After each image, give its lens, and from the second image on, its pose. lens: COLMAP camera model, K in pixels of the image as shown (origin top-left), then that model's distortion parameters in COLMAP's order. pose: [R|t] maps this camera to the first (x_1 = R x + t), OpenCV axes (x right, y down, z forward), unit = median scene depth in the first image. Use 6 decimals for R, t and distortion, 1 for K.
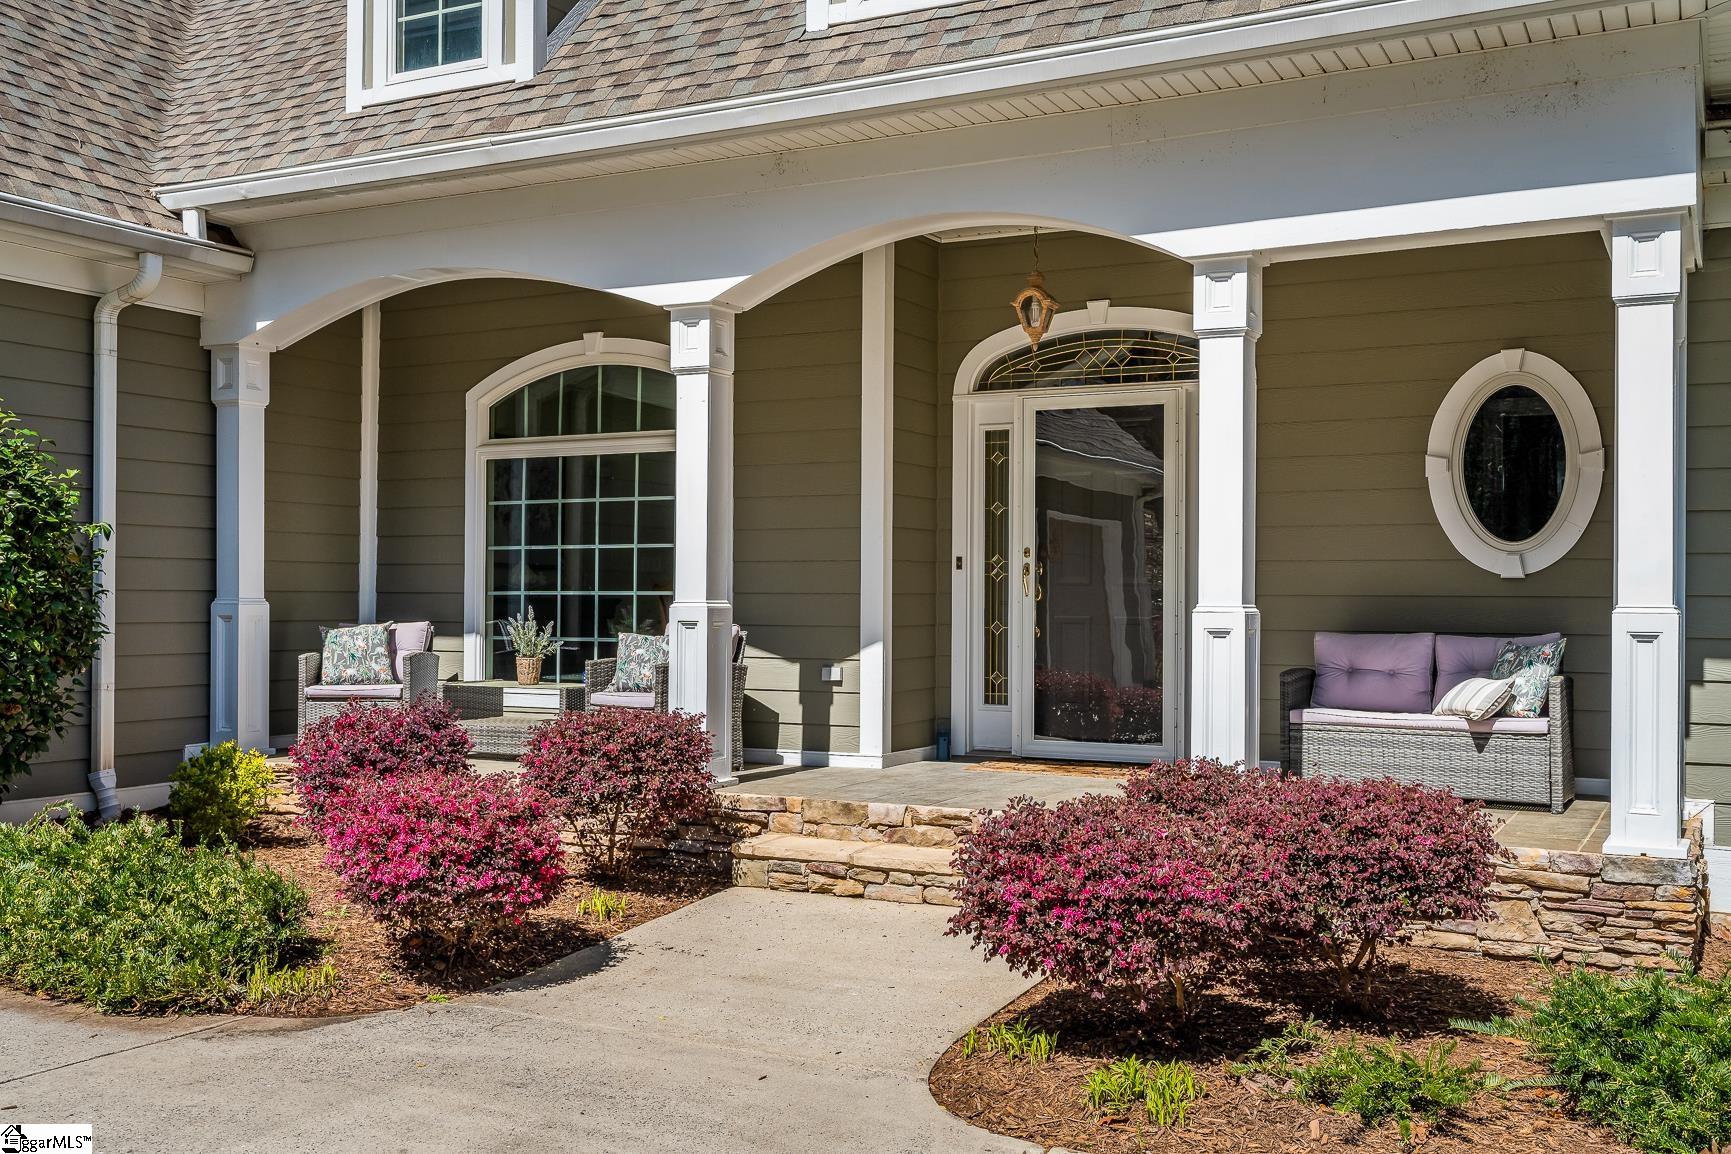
lens RADIAL K [[1663.0, 0, 865.5], [0, 1663.0, 577.0], [0, 0, 1]] dist [-0.000446, 0.007392]
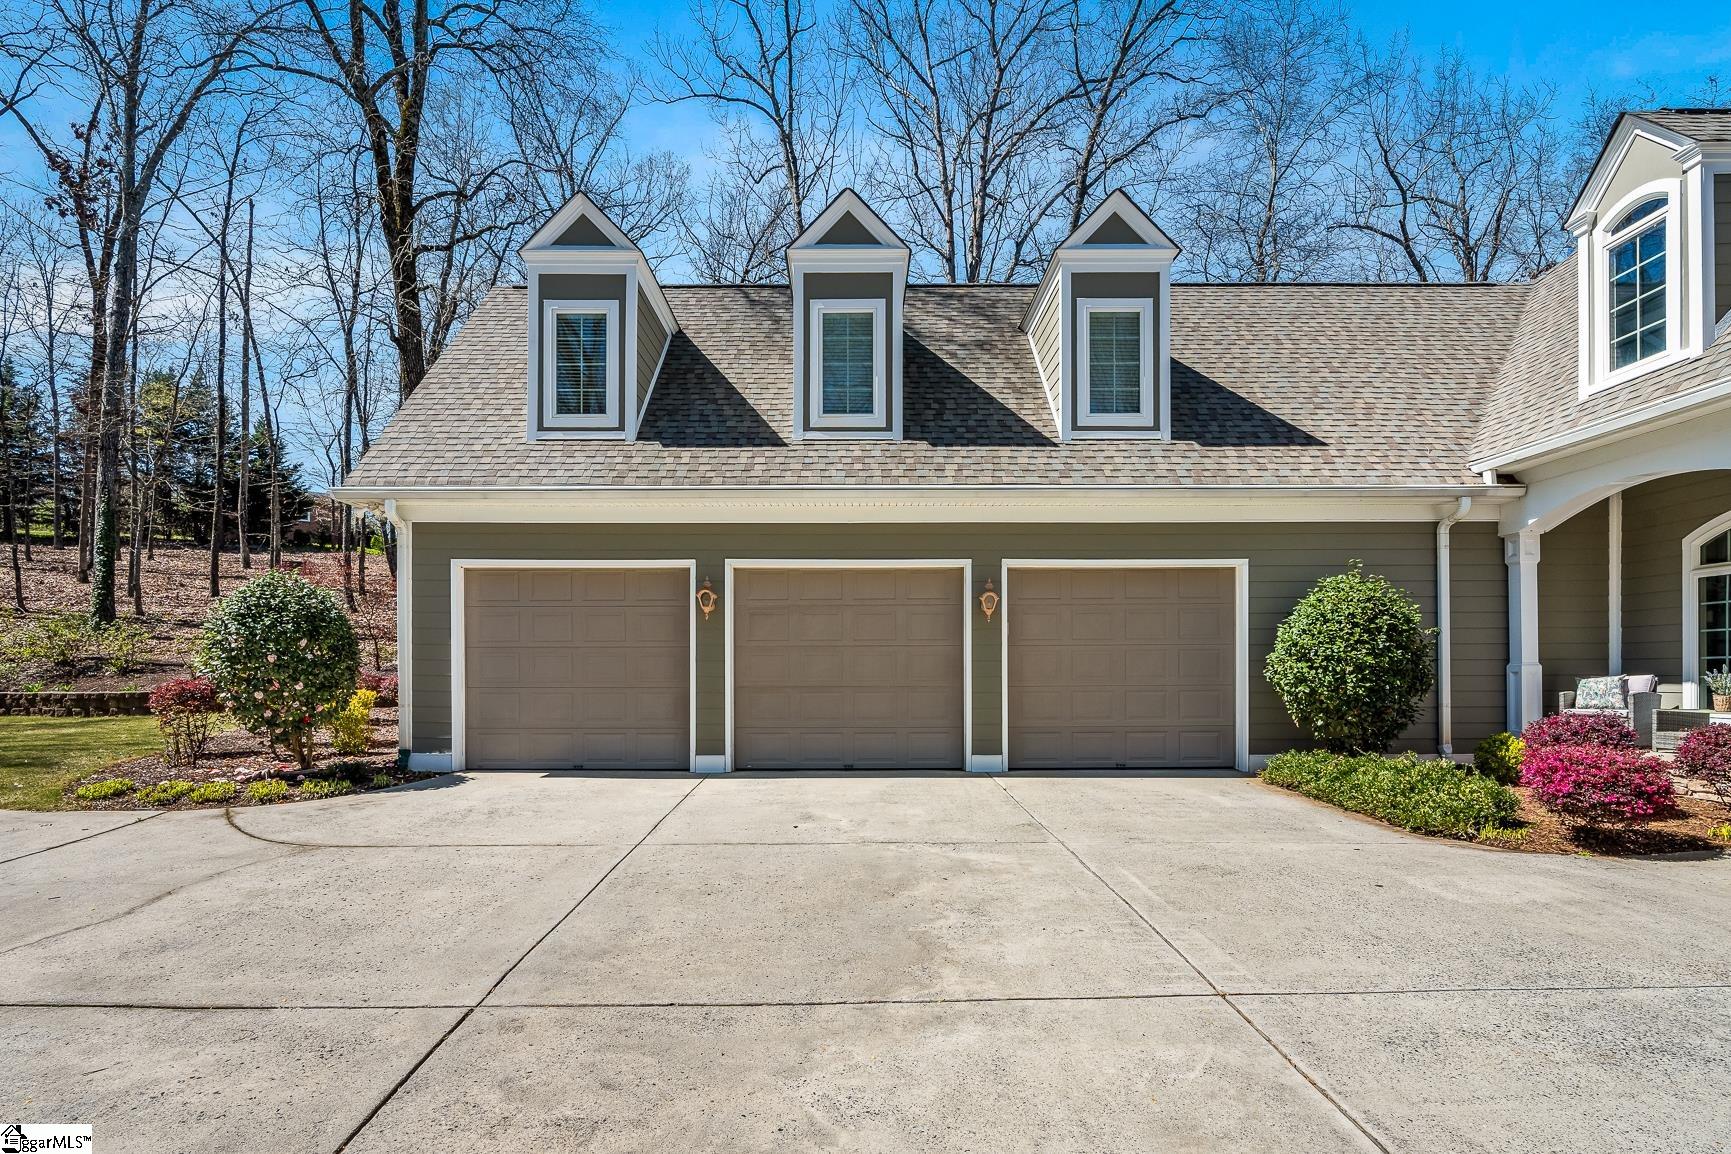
lens RADIAL K [[820.1, 0, 869.4], [0, 820.1, 666.6], [0, 0, 1]] dist [-0.001024, -0.000352]
pose [[0.460438, -0.011385, -0.887619, 0.133390], [0.017483, 0.999840, -0.003755, 0.008107], [0.887520, -0.013789, 0.460563, -0.132365]]
